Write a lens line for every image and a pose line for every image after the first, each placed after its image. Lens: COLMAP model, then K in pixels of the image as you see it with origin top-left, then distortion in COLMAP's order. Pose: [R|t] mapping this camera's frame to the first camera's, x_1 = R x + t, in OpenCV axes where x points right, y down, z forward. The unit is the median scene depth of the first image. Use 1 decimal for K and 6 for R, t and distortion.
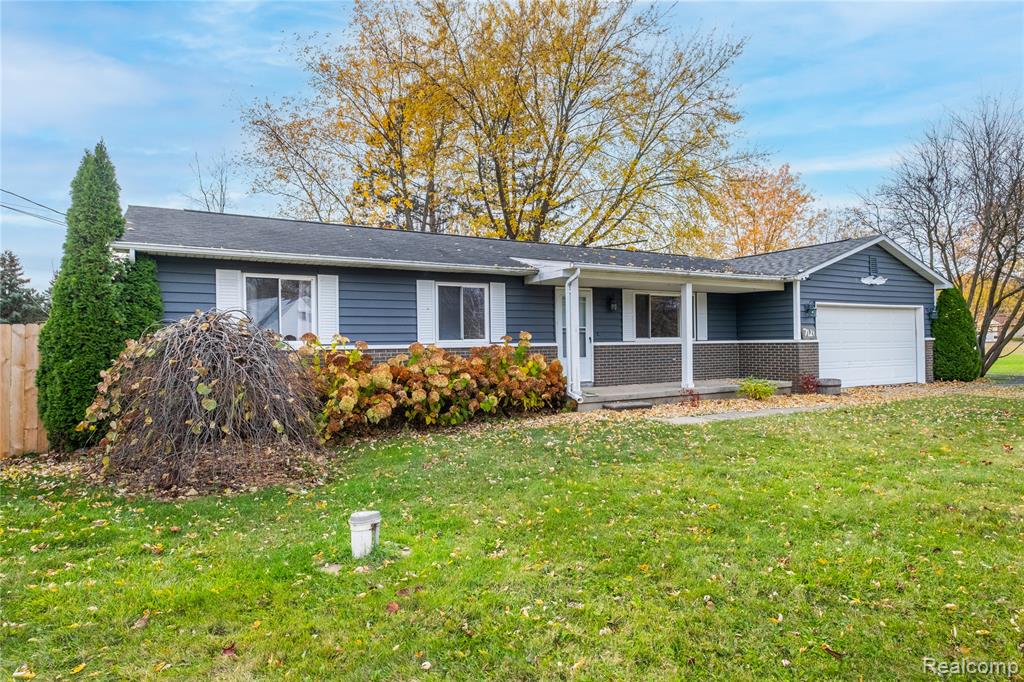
lens RADIAL K [[601.0, 0, 511.5], [0, 601.0, 336.9], [0, 0, 1]] dist [0.008400, 0.001337]
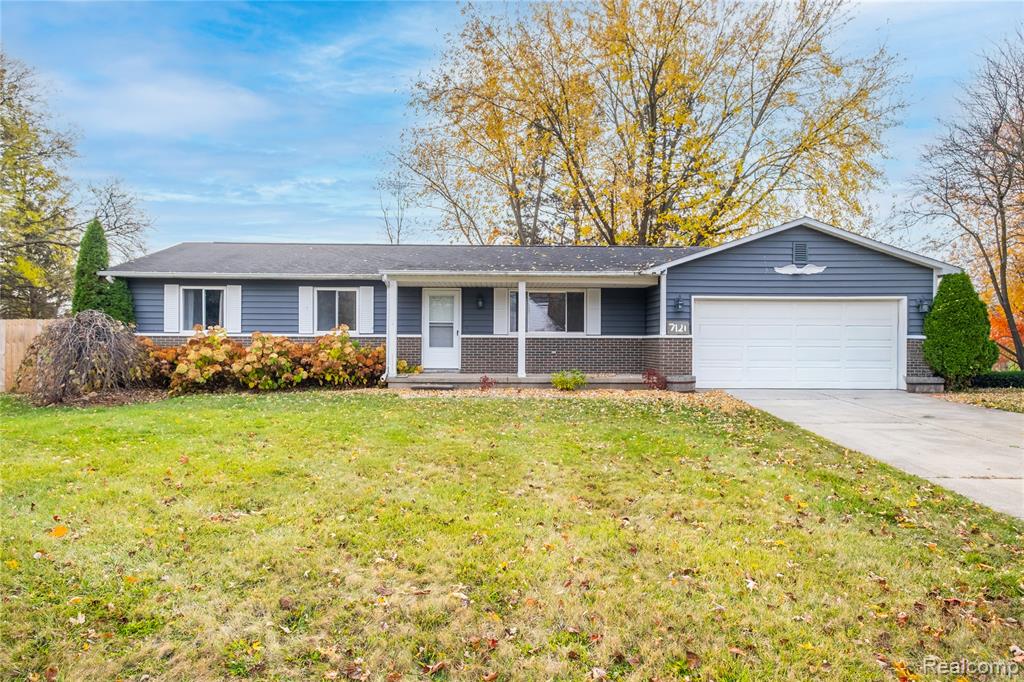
lens RADIAL K [[646.5, 0, 515.6], [0, 646.5, 342.2], [0, 0, 1]] dist [0.019063, 0.004376]
pose [[0.868957, 0.020144, -0.494478, 0.814451], [-0.010540, 0.999698, 0.022204, -0.004889], [0.494776, -0.014083, 0.868907, -0.030607]]
